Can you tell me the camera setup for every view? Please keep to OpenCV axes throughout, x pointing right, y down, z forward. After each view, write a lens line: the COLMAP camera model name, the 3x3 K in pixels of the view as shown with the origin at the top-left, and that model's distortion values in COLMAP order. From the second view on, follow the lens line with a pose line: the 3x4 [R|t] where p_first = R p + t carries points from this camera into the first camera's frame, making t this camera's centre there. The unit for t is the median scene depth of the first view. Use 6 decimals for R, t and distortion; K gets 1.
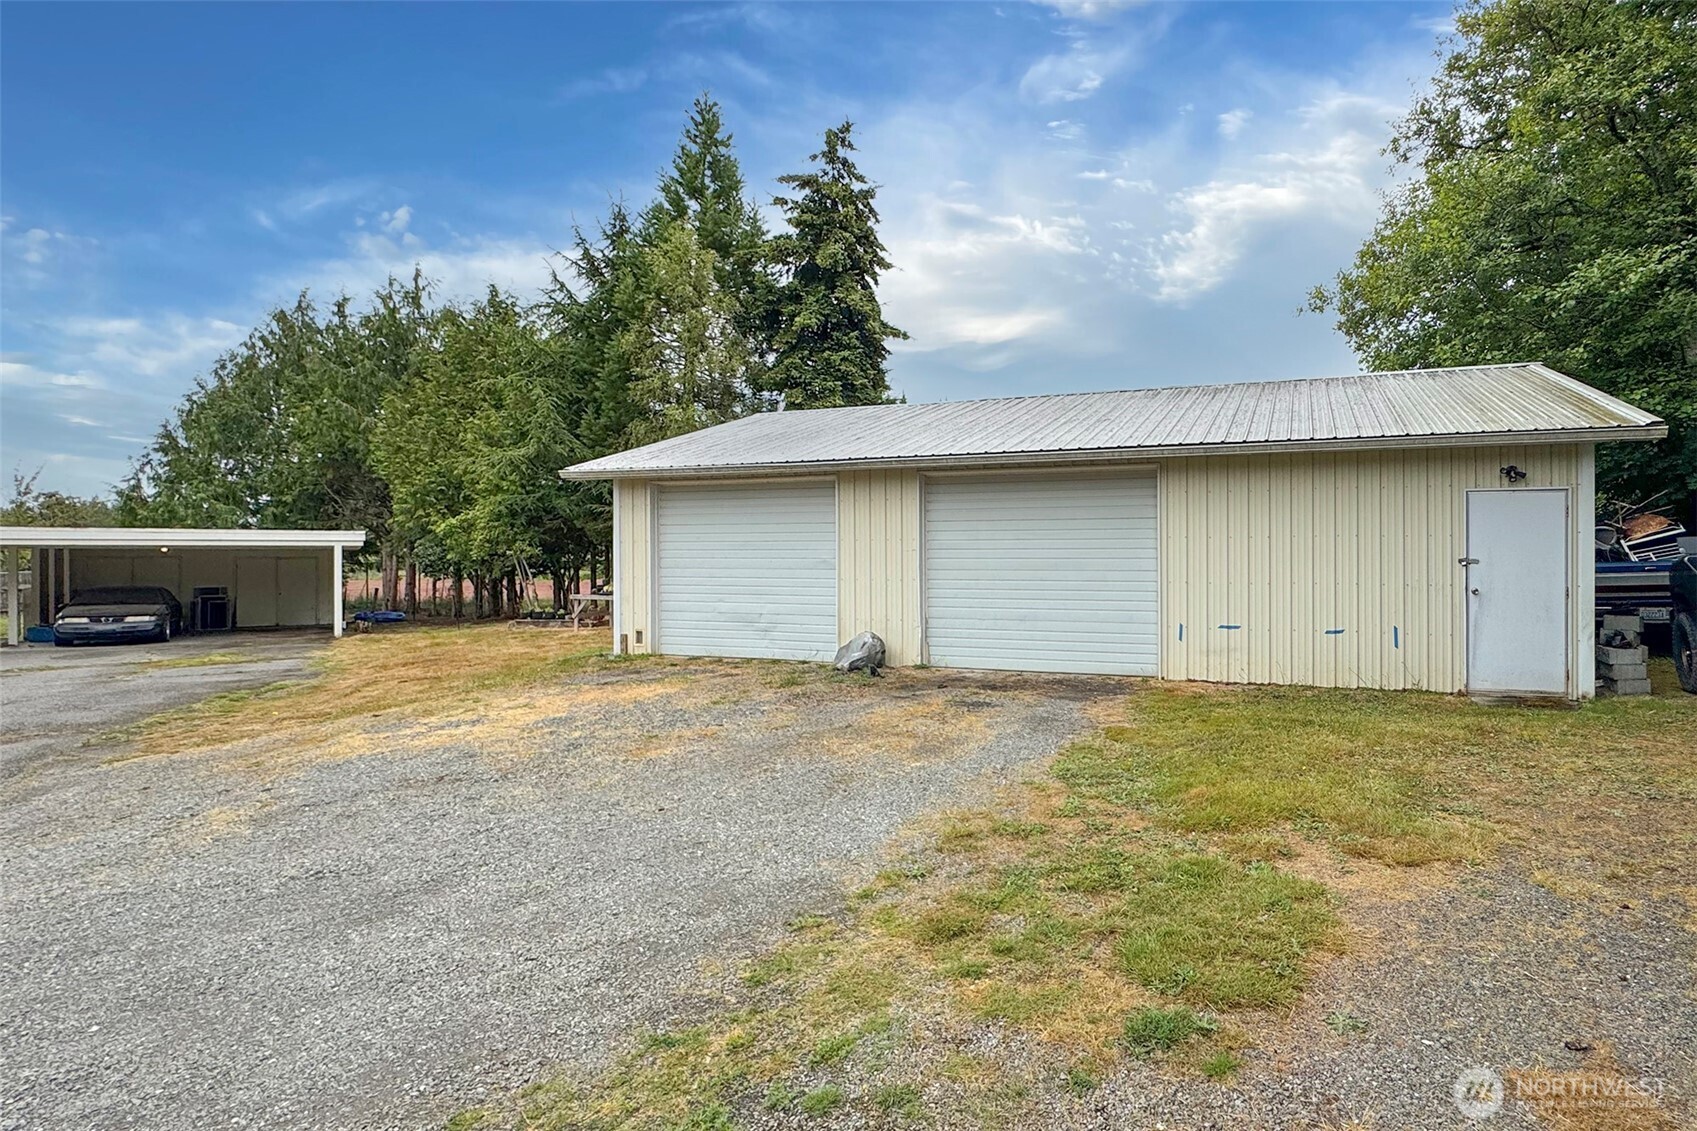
lens RADIAL K [[766.1, 0, 921.5], [0, 766.1, 557.0], [0, 0, 1]] dist [-0.000387, 0.000074]
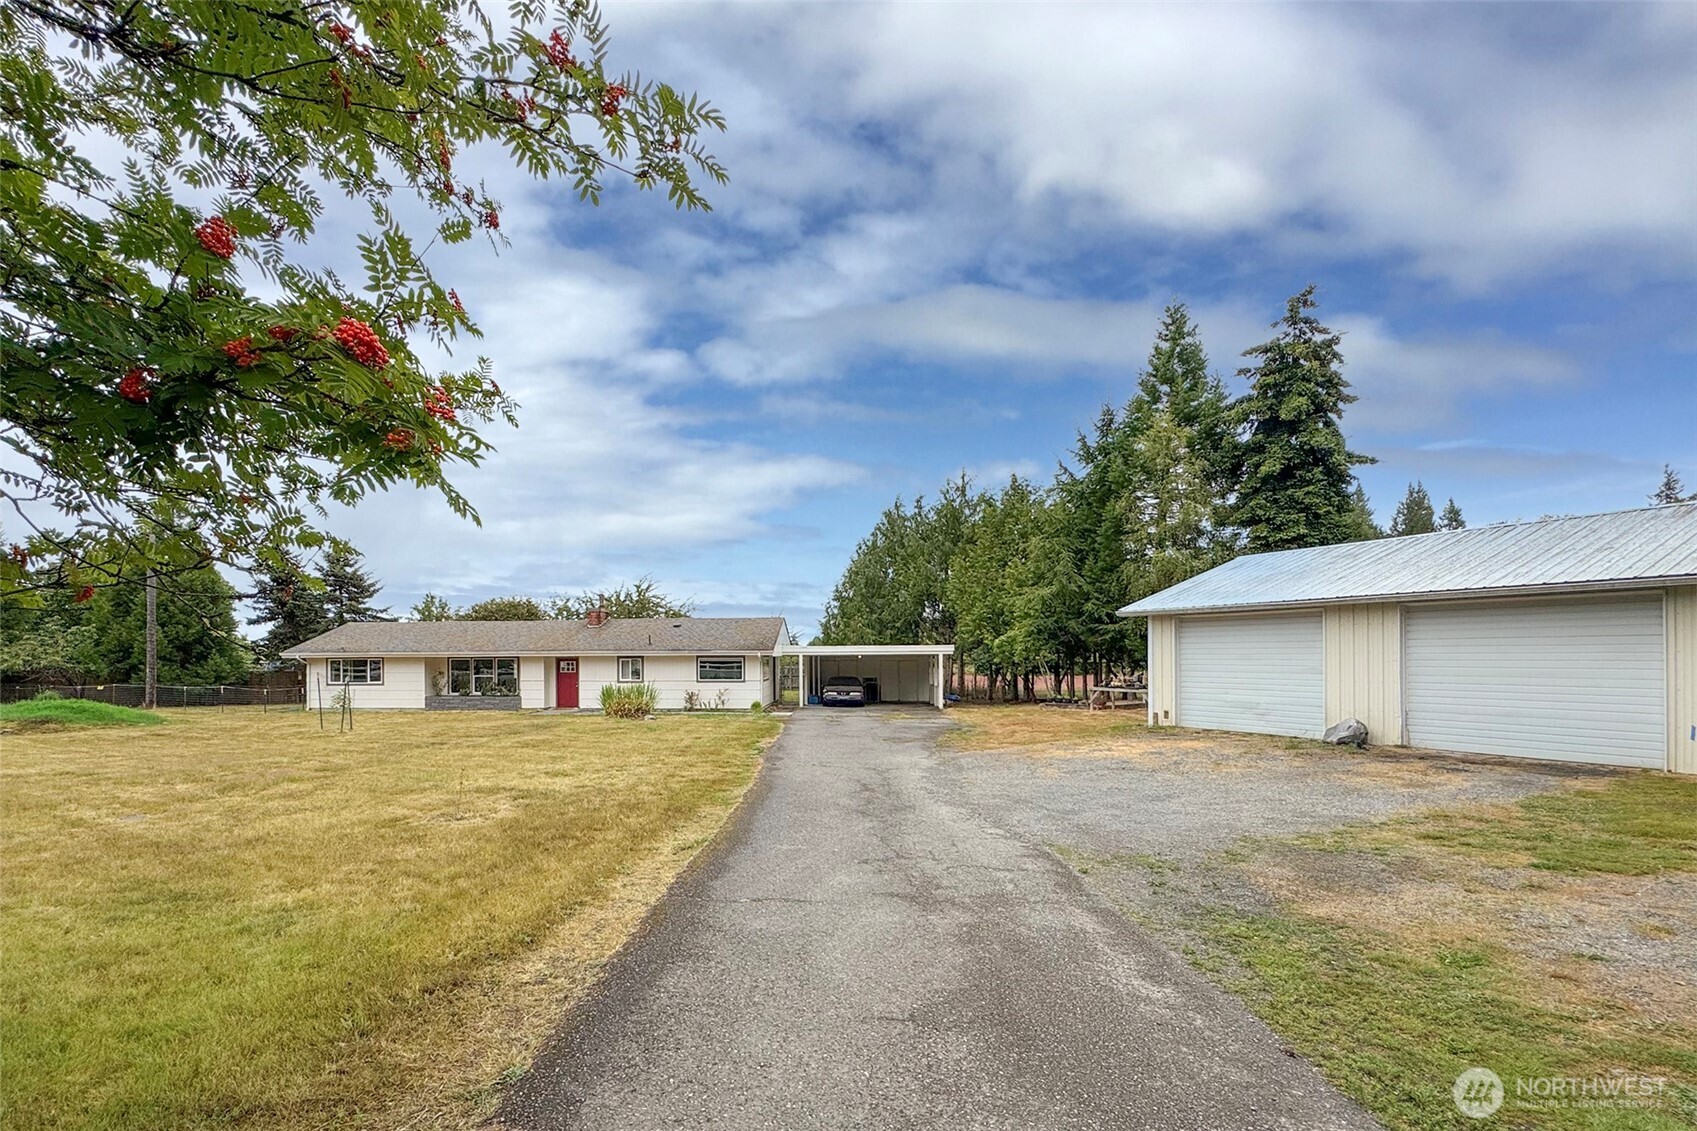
lens RADIAL K [[670.6, 0, 845.0], [0, 670.6, 658.6], [0, 0, 1]] dist [0.001849, -0.000092]
pose [[0.781494, 0.000848, -0.623912, -0.013277], [0.000303, 0.999998, 0.001737, -0.007055], [0.623912, -0.001547, 0.781493, -0.252540]]
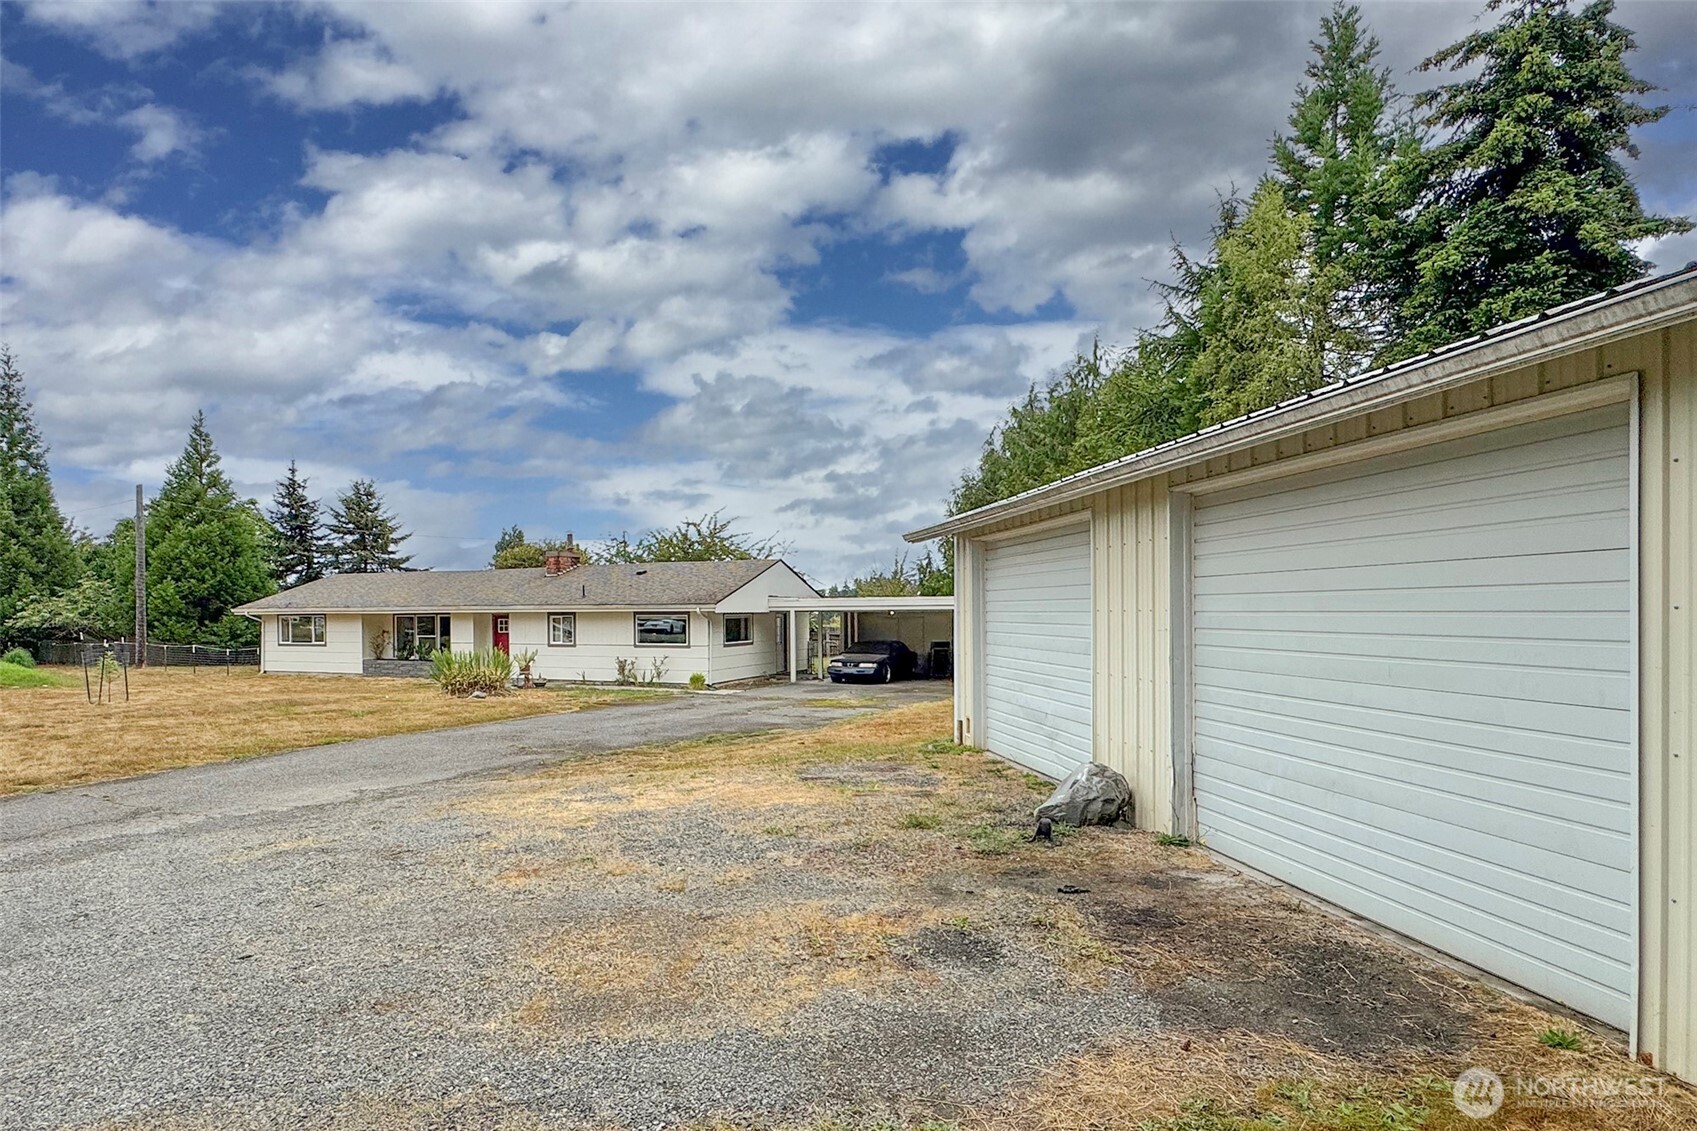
lens RADIAL K [[819.5, 0, 930.9], [0, 819.5, 618.1], [0, 0, 1]] dist [-0.001115, -0.000429]
pose [[0.566094, 0.006166, -0.824318, 0.179467], [0.000668, 0.999968, 0.007939, -0.010386], [0.824341, -0.005045, 0.566071, 0.239988]]
